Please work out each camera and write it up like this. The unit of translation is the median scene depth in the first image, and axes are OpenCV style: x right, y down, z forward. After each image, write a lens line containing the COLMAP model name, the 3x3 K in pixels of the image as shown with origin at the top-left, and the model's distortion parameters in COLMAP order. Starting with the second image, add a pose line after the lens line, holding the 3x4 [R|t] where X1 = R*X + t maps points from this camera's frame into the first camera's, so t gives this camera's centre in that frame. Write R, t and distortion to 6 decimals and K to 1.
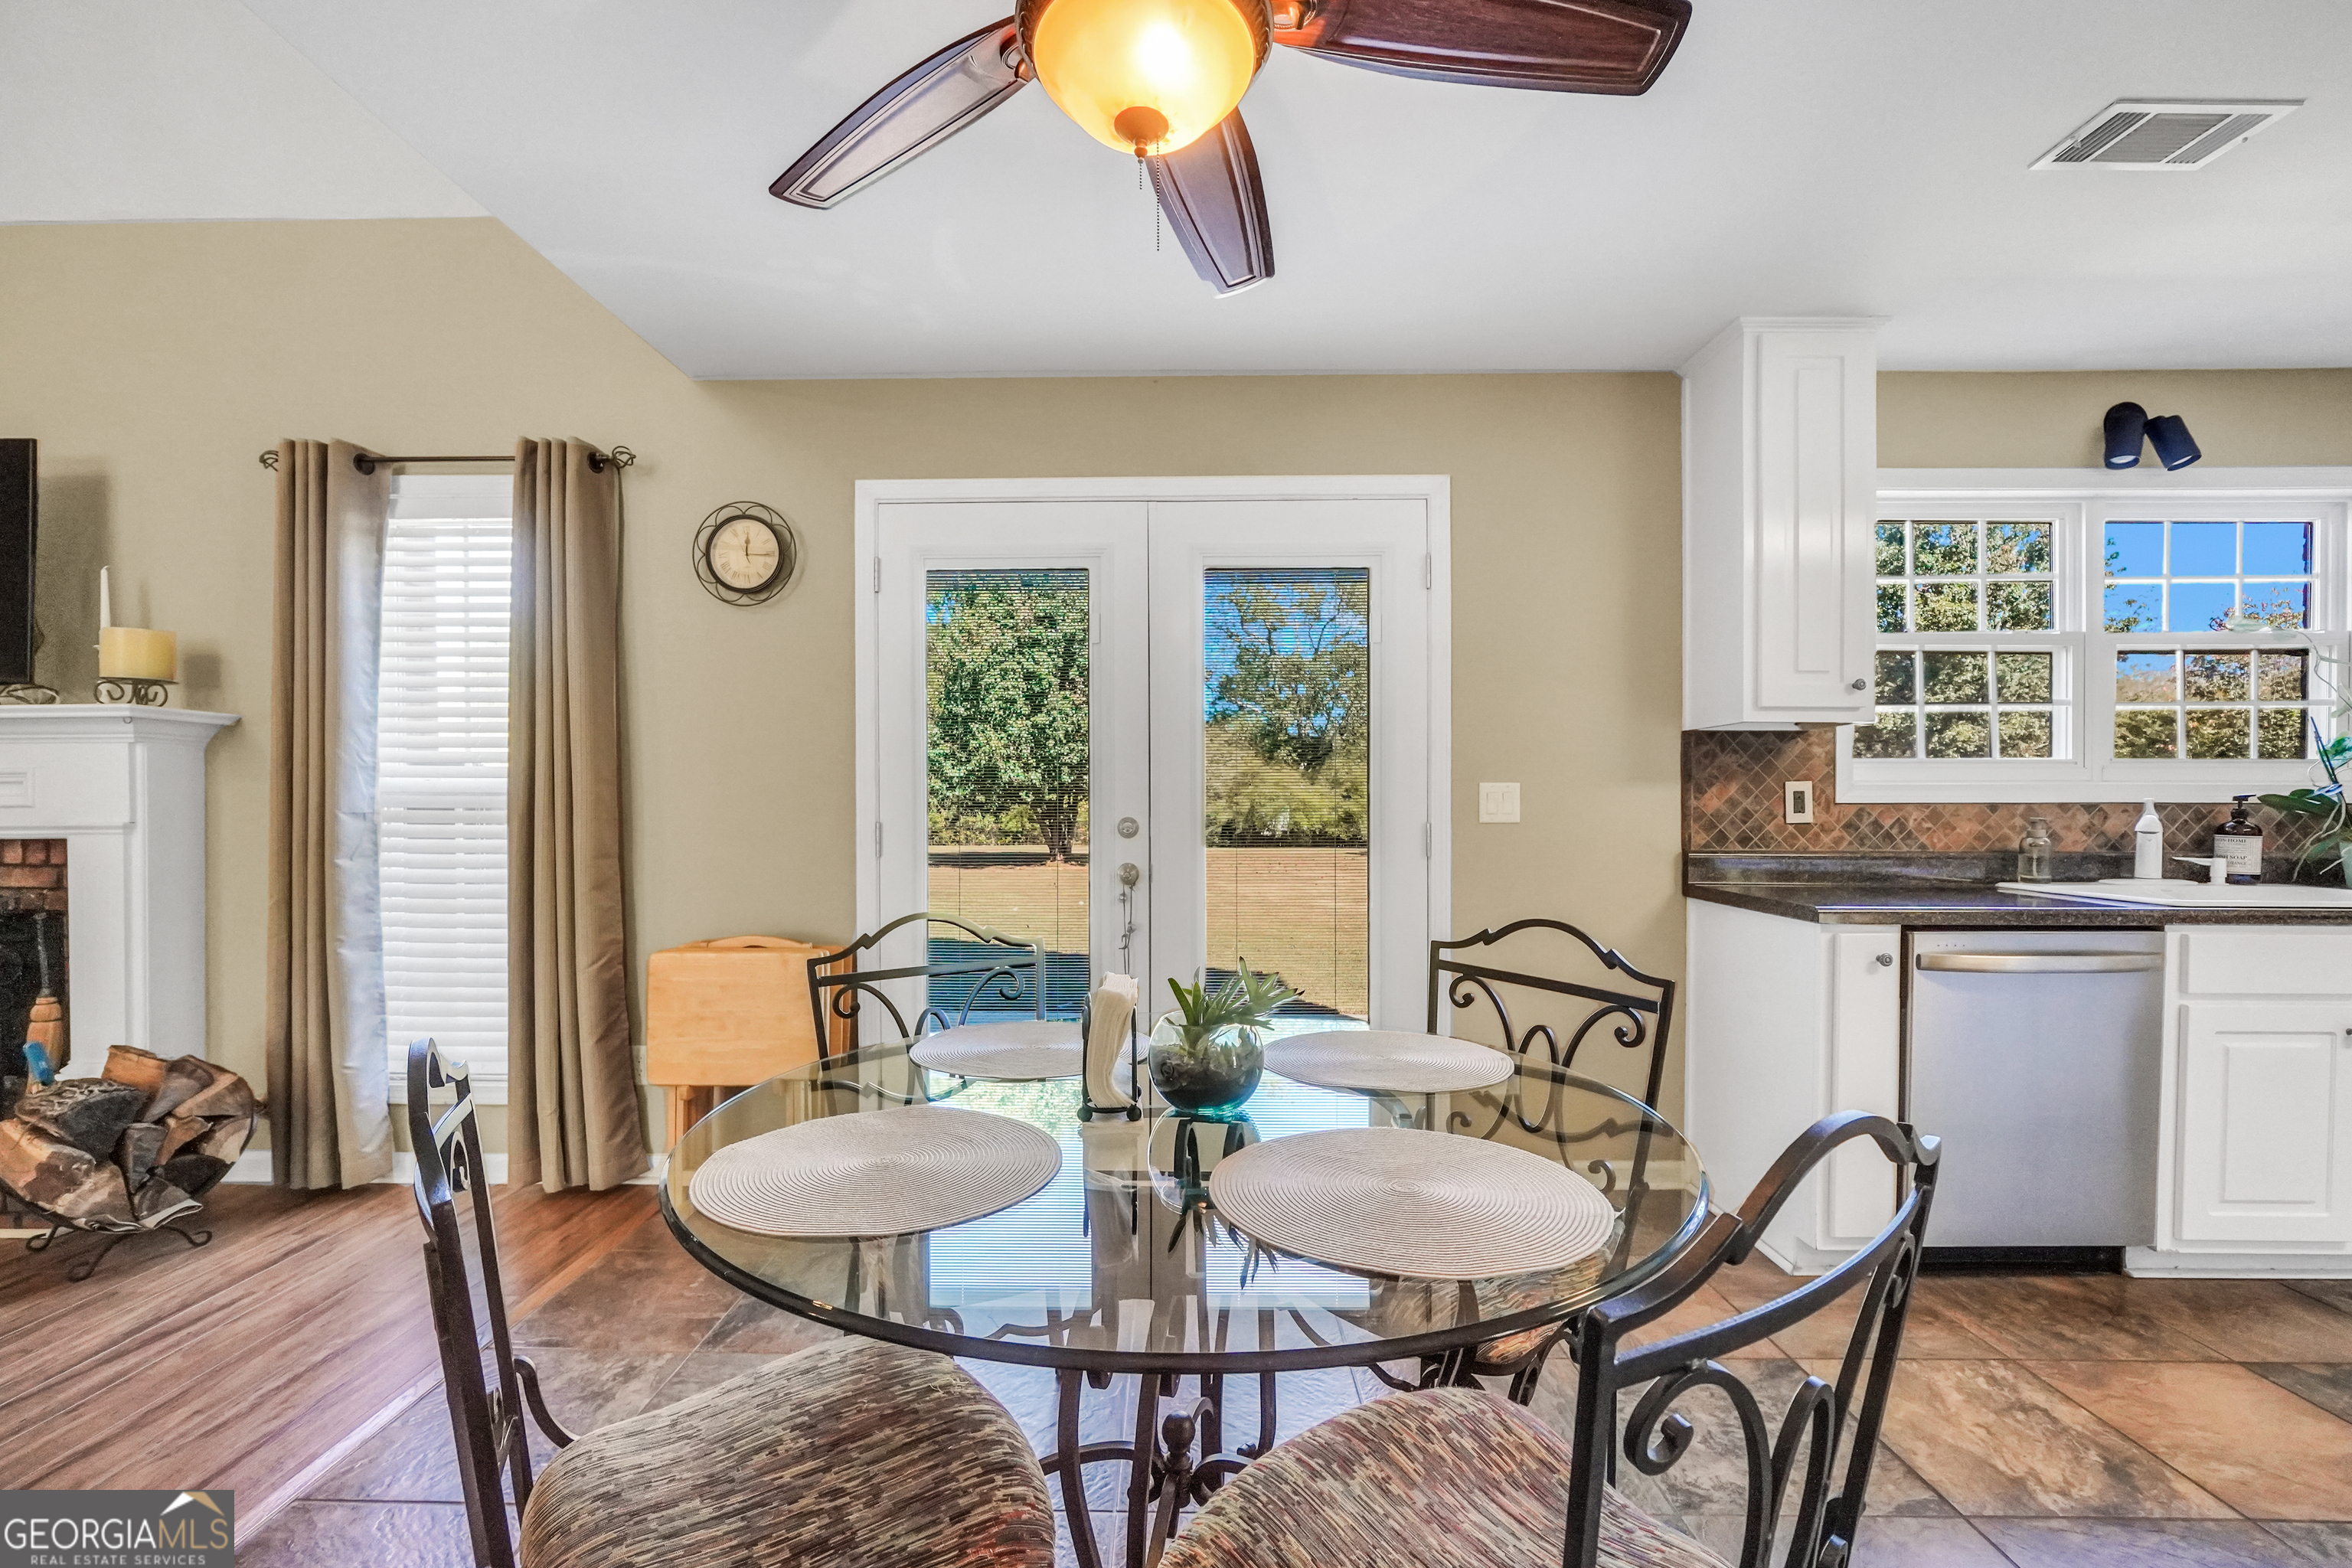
lens RADIAL K [[998.5, 0, 1174.5], [0, 998.5, 819.2], [0, 0, 1]] dist [-0.009839, 0.003379]
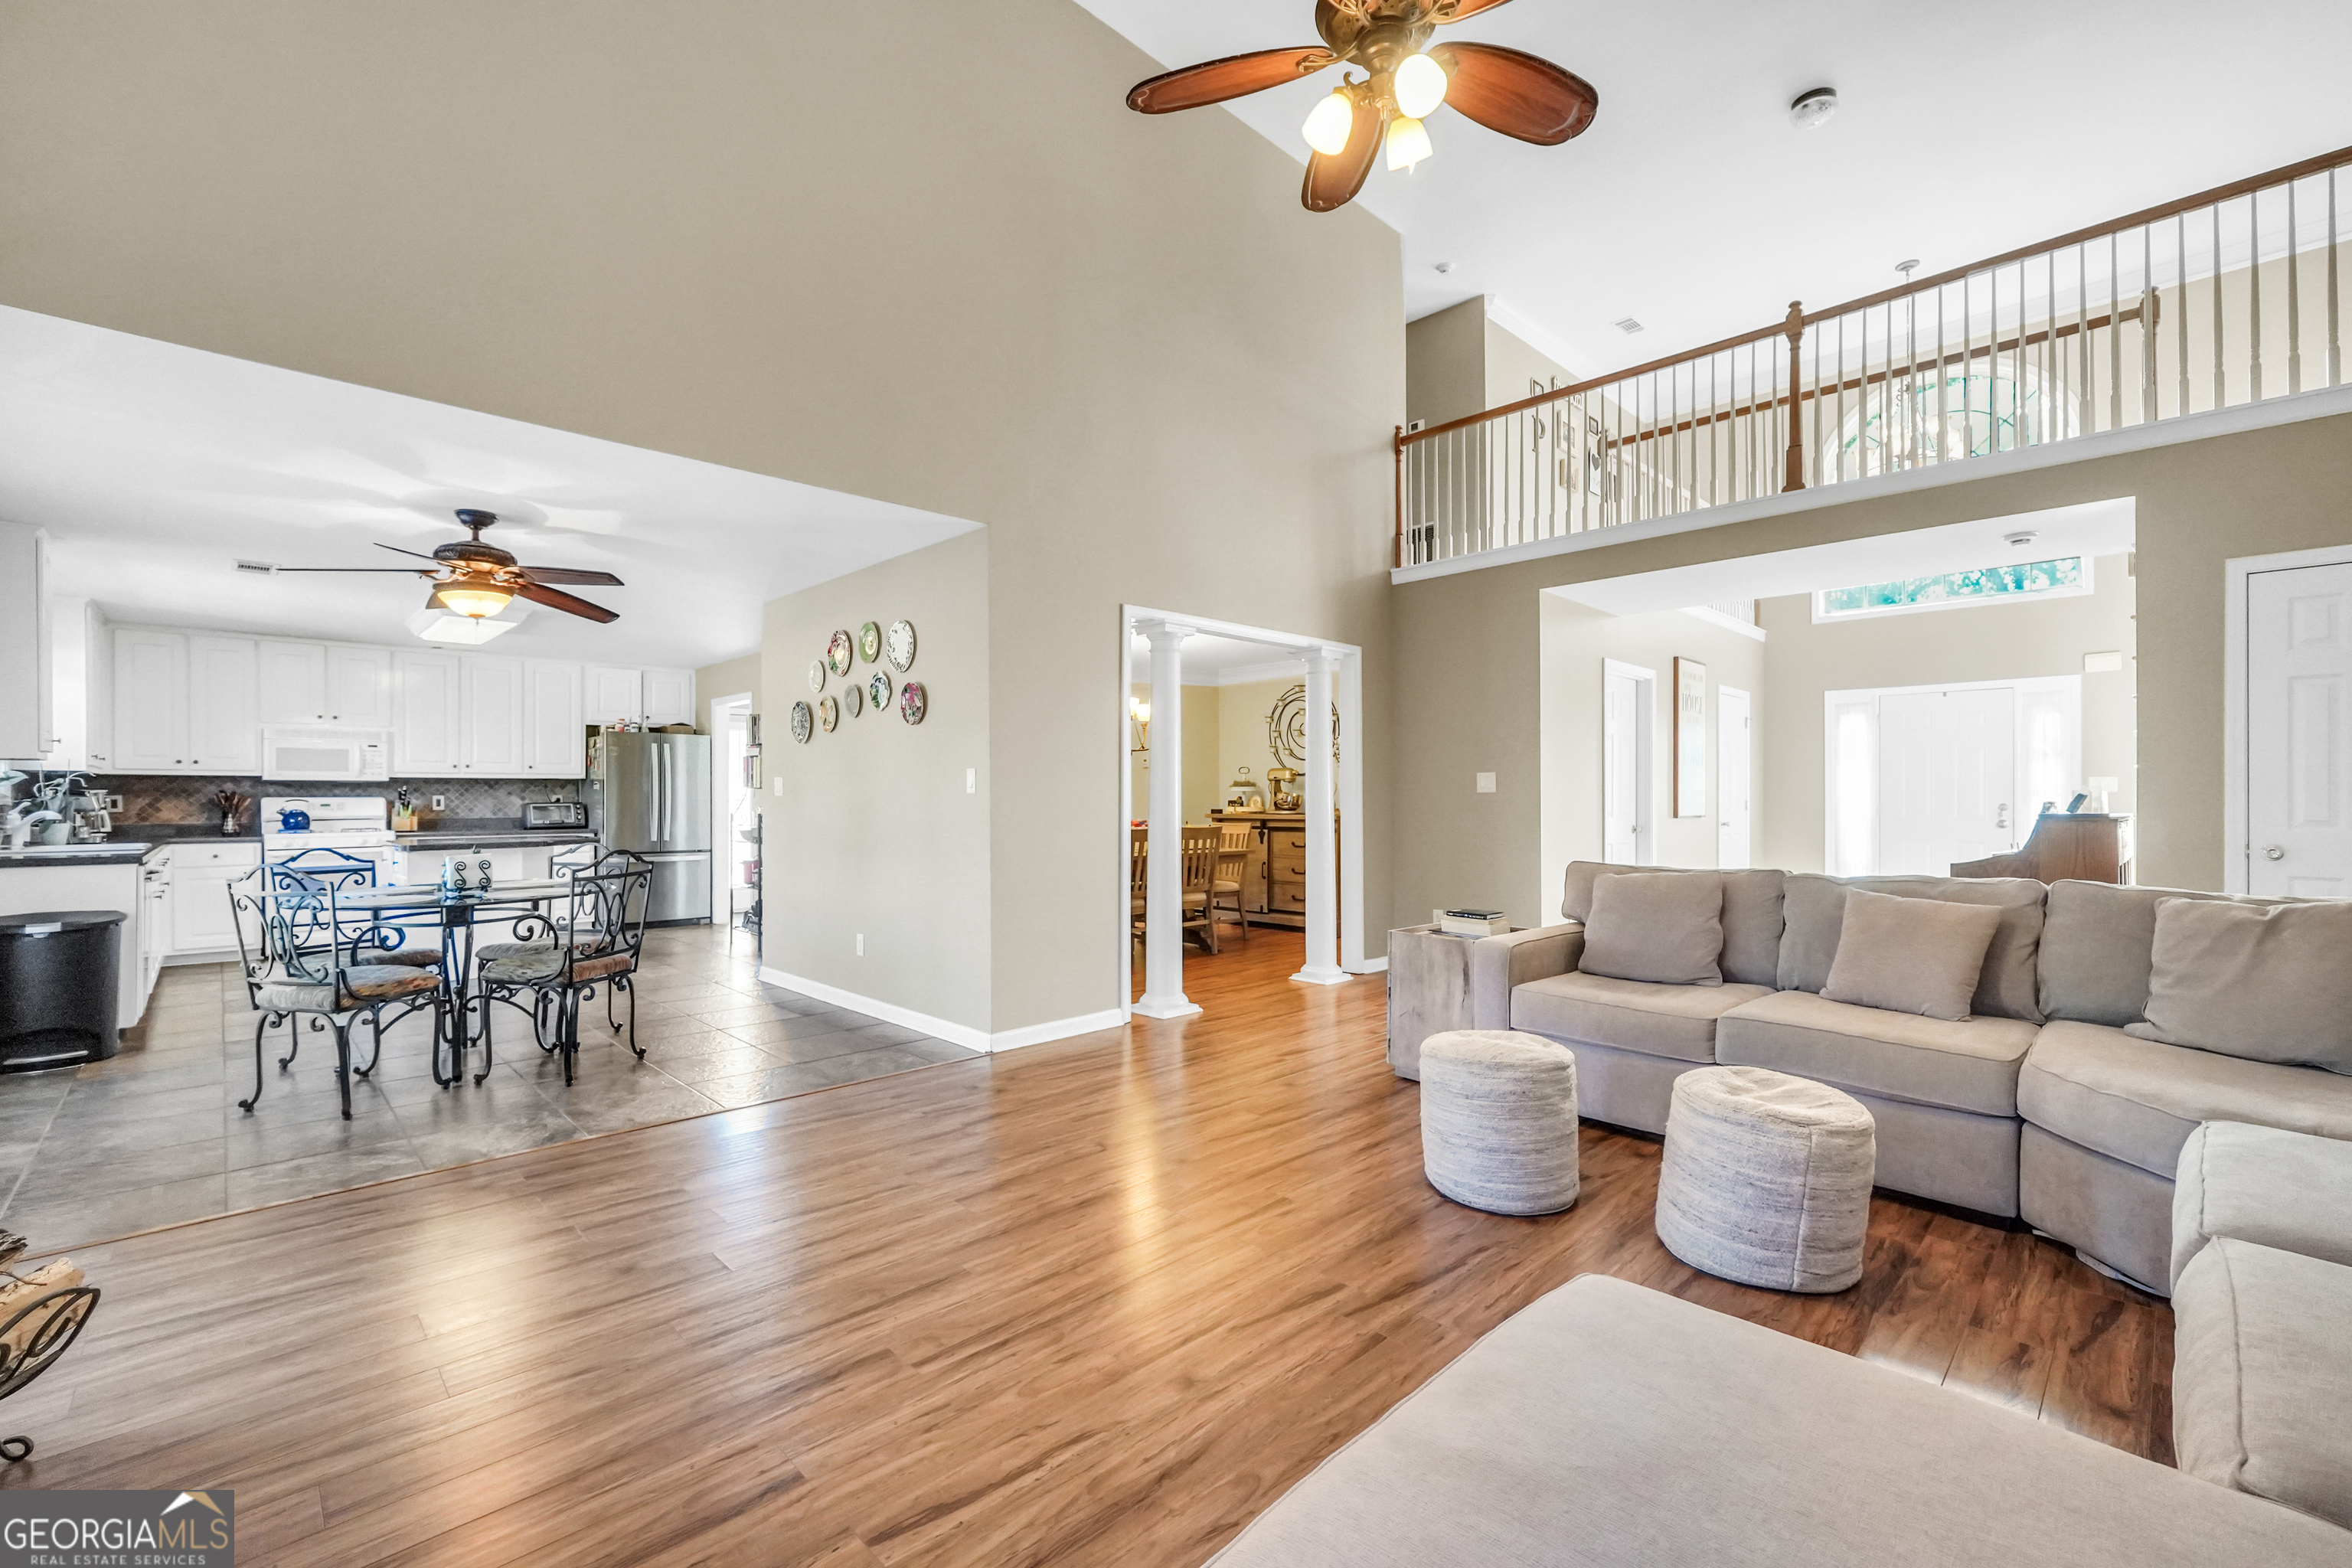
lens RADIAL K [[998.5, 0, 1177.7], [0, 998.5, 793.8], [0, 0, 1]] dist [-0.009839, 0.003379]
pose [[-0.708695, 0.006718, 0.705483, -1.843930], [0.015369, 0.999864, 0.005918, -0.013335], [-0.705347, 0.015037, -0.708703, 0.750486]]
